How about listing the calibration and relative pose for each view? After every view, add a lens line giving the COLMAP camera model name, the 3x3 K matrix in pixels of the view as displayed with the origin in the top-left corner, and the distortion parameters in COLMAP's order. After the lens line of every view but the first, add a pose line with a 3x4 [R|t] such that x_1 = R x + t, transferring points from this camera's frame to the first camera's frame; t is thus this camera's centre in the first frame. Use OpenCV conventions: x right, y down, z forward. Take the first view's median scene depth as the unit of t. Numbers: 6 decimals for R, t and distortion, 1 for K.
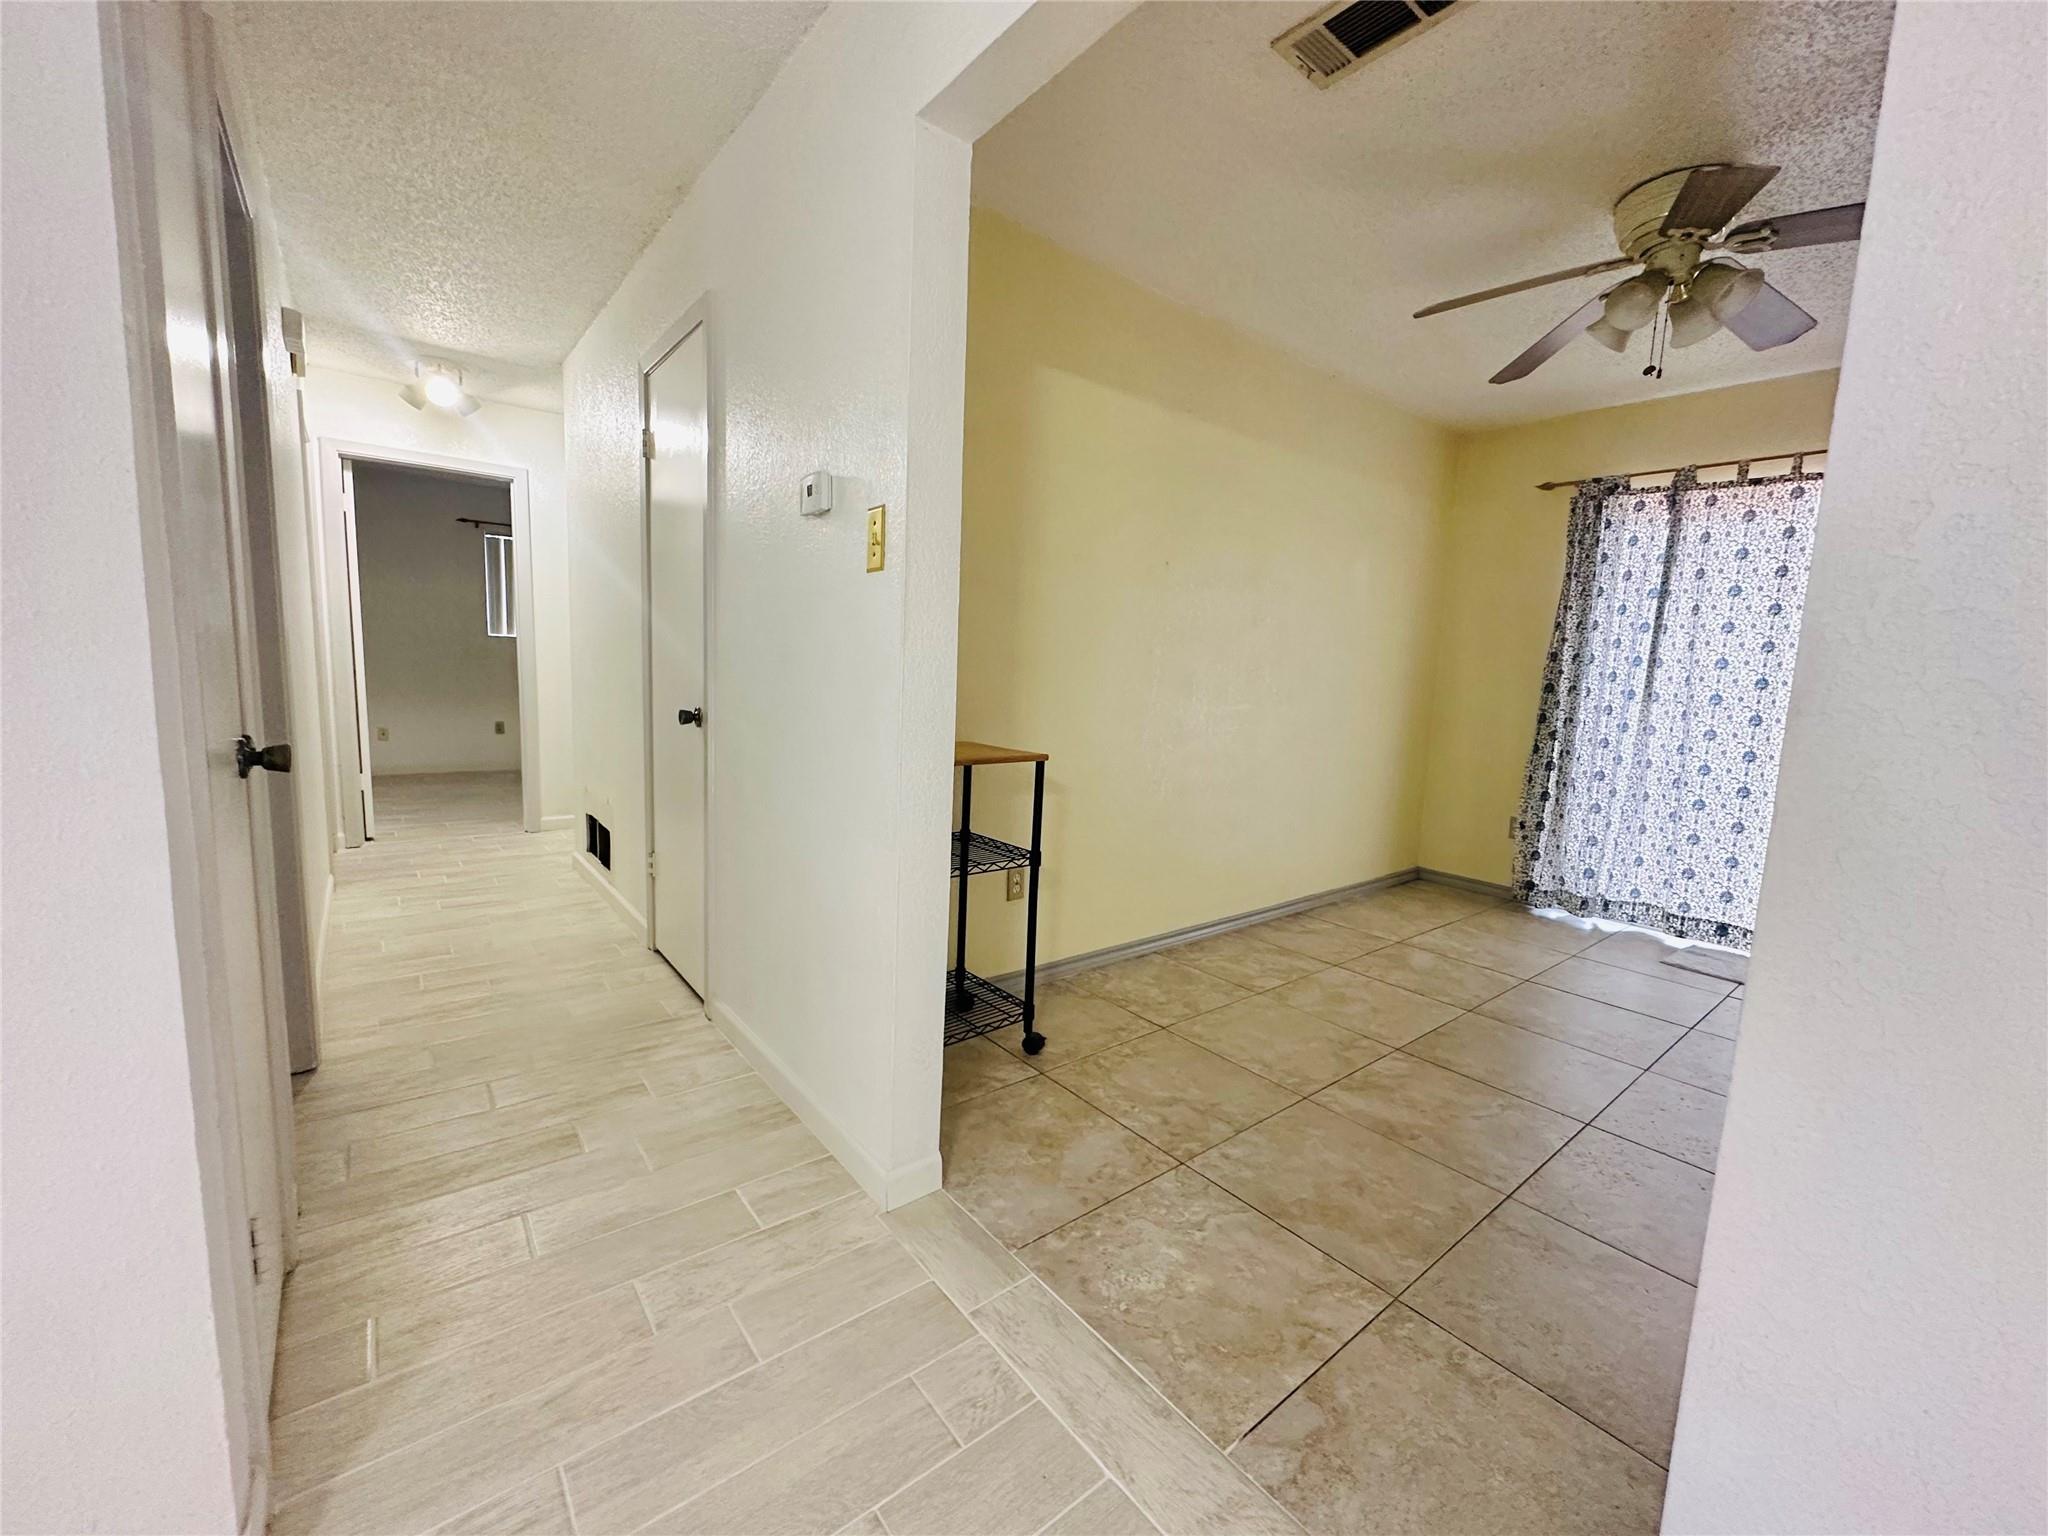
lens RADIAL K [[818.6, 0, 1029.4], [0, 818.6, 766.6], [0, 0, 1]] dist [-0.004403, 0.000660]
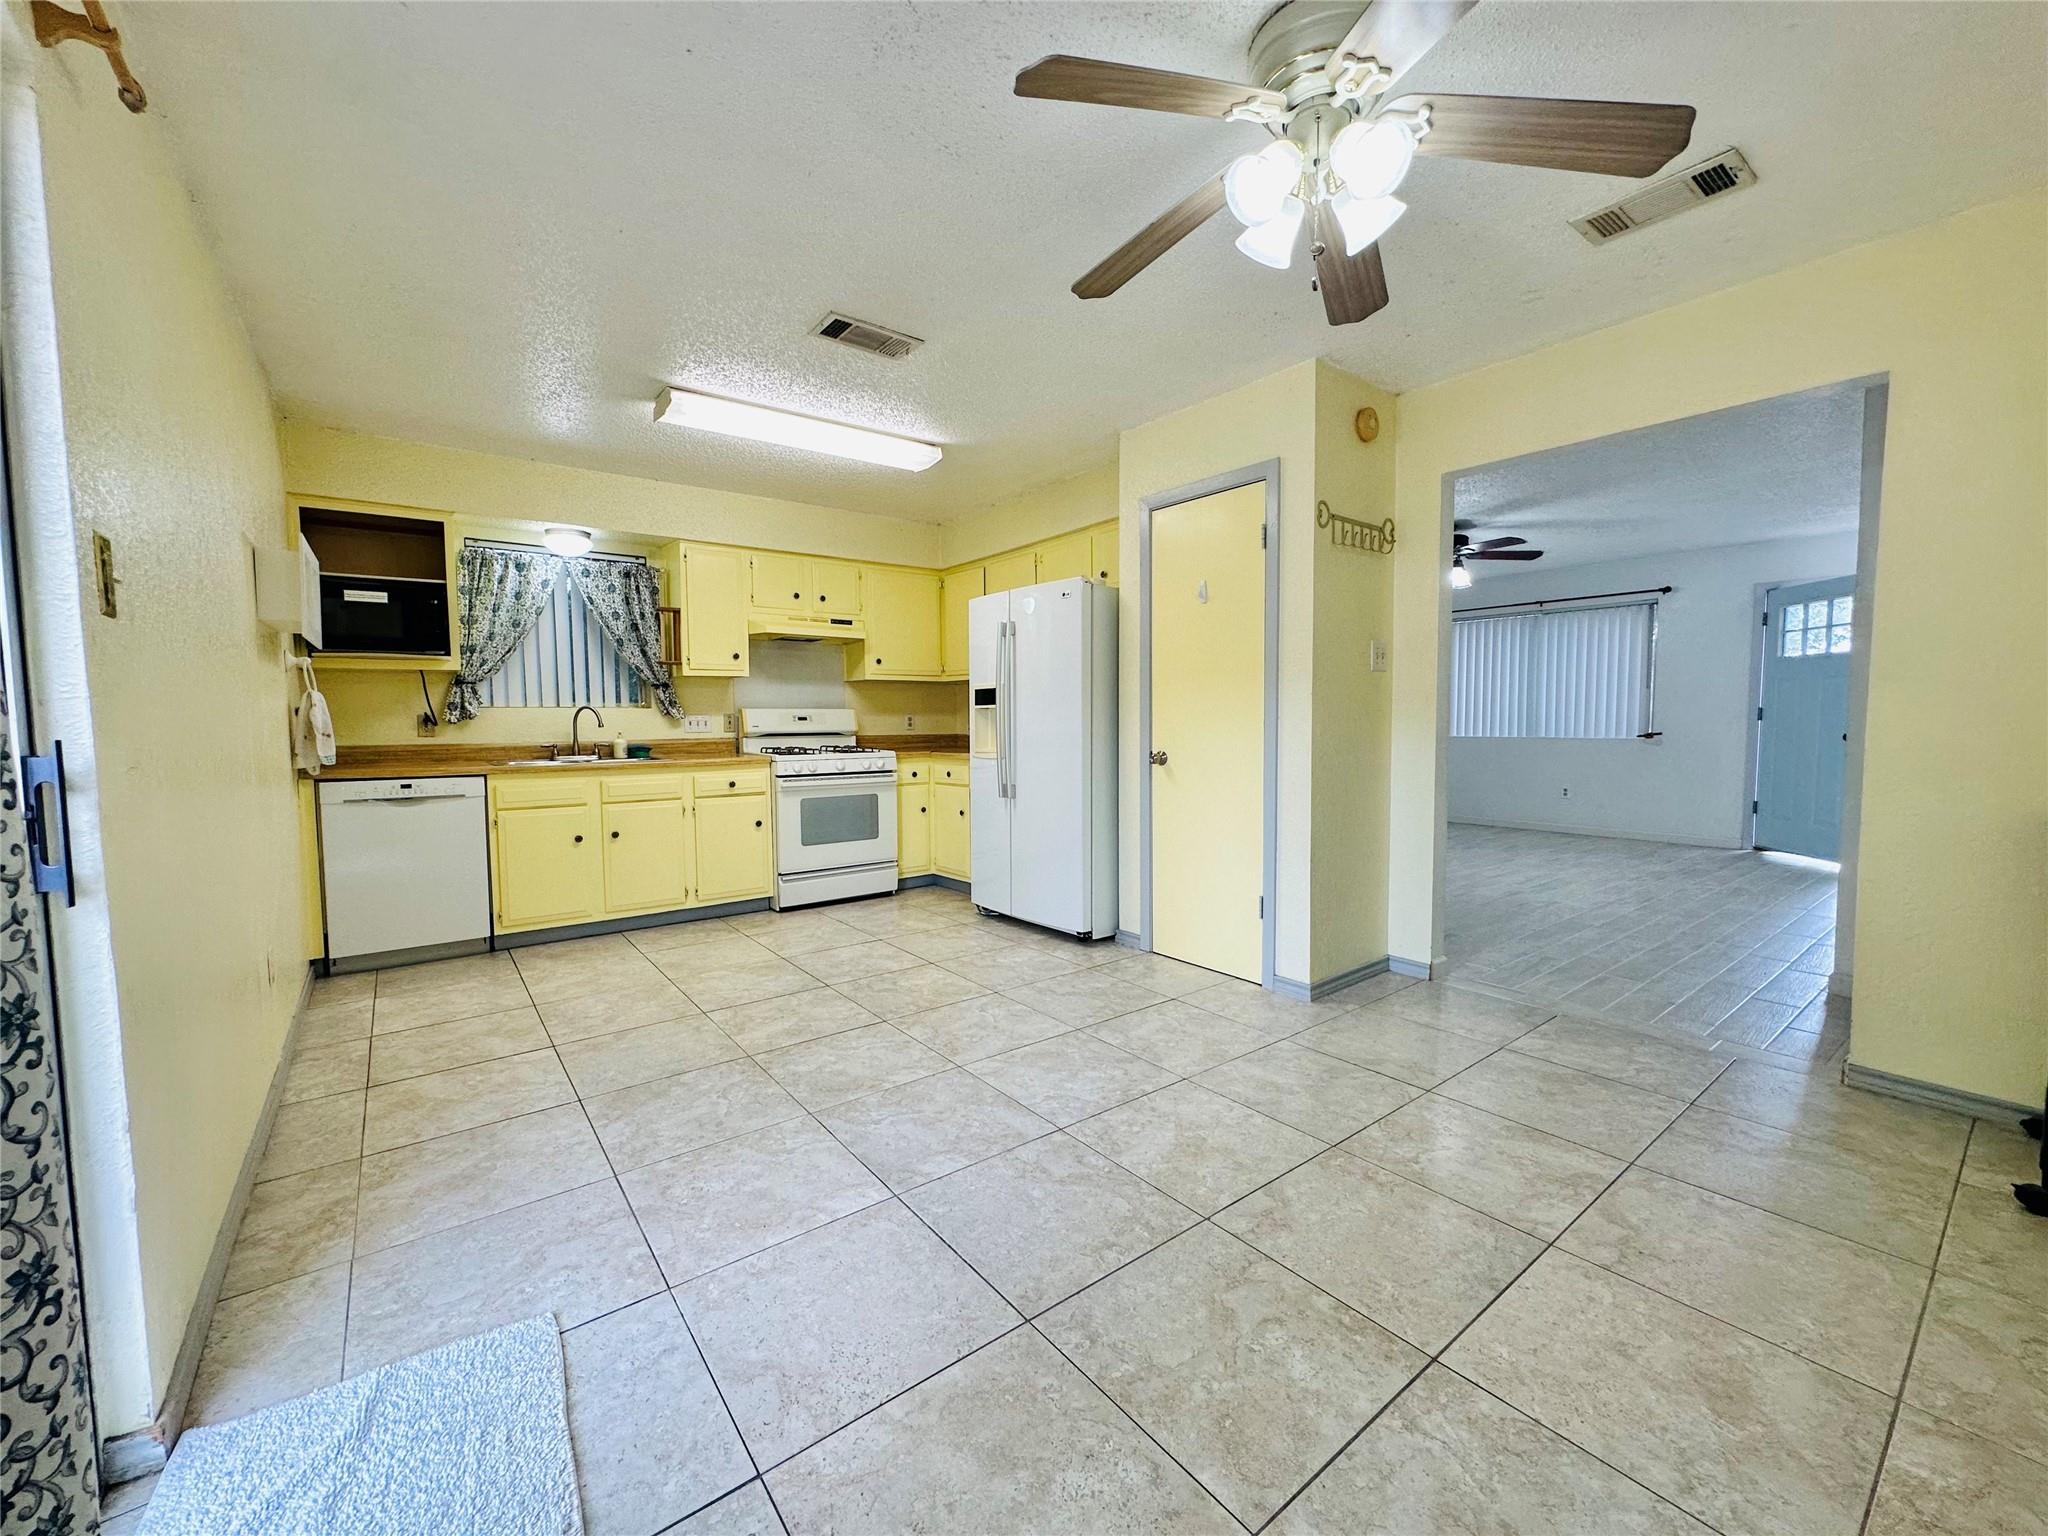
lens RADIAL K [[818.6, 0, 1021.8], [0, 818.6, 770.9], [0, 0, 1]] dist [-0.004403, 0.000660]
pose [[-0.999081, -0.033539, 0.026671, 0.772236], [-0.027901, 0.981549, 0.189163, -0.142073], [-0.032523, 0.188245, -0.981583, 1.399694]]
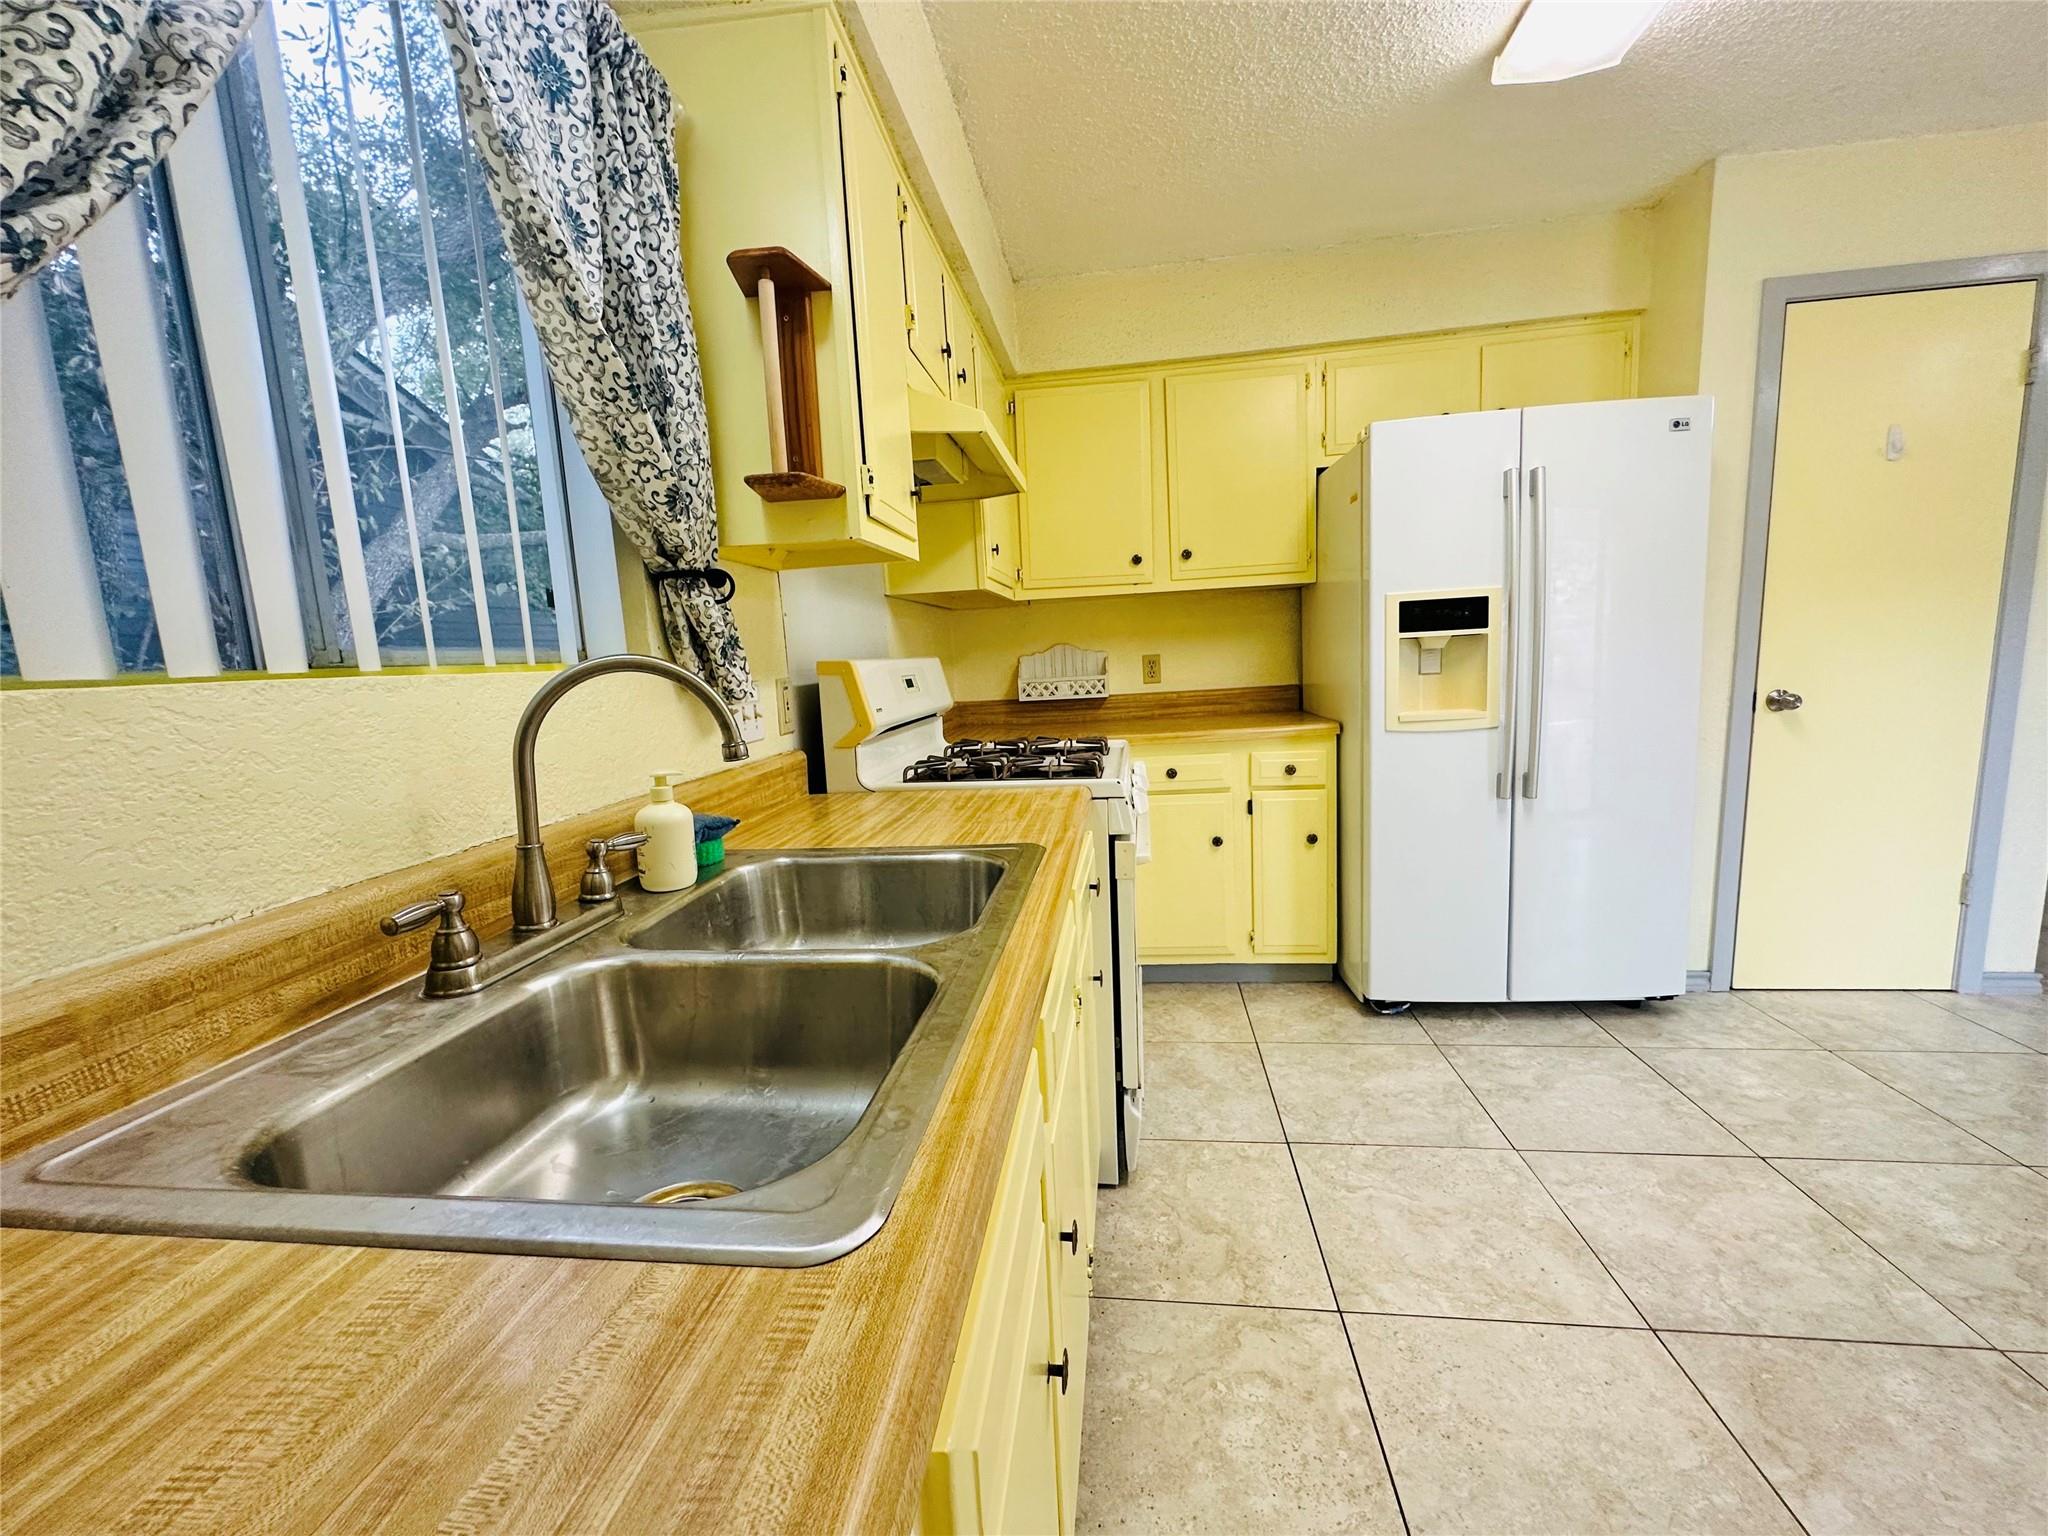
lens RADIAL K [[818.6, 0, 1022.9], [0, 818.6, 771.2], [0, 0, 1]] dist [-0.004403, 0.000660]
pose [[-0.726838, 0.094948, -0.680214, 1.717143], [-0.063754, 0.976794, 0.204470, 0.020779], [0.683844, 0.191983, -0.703918, 0.221437]]
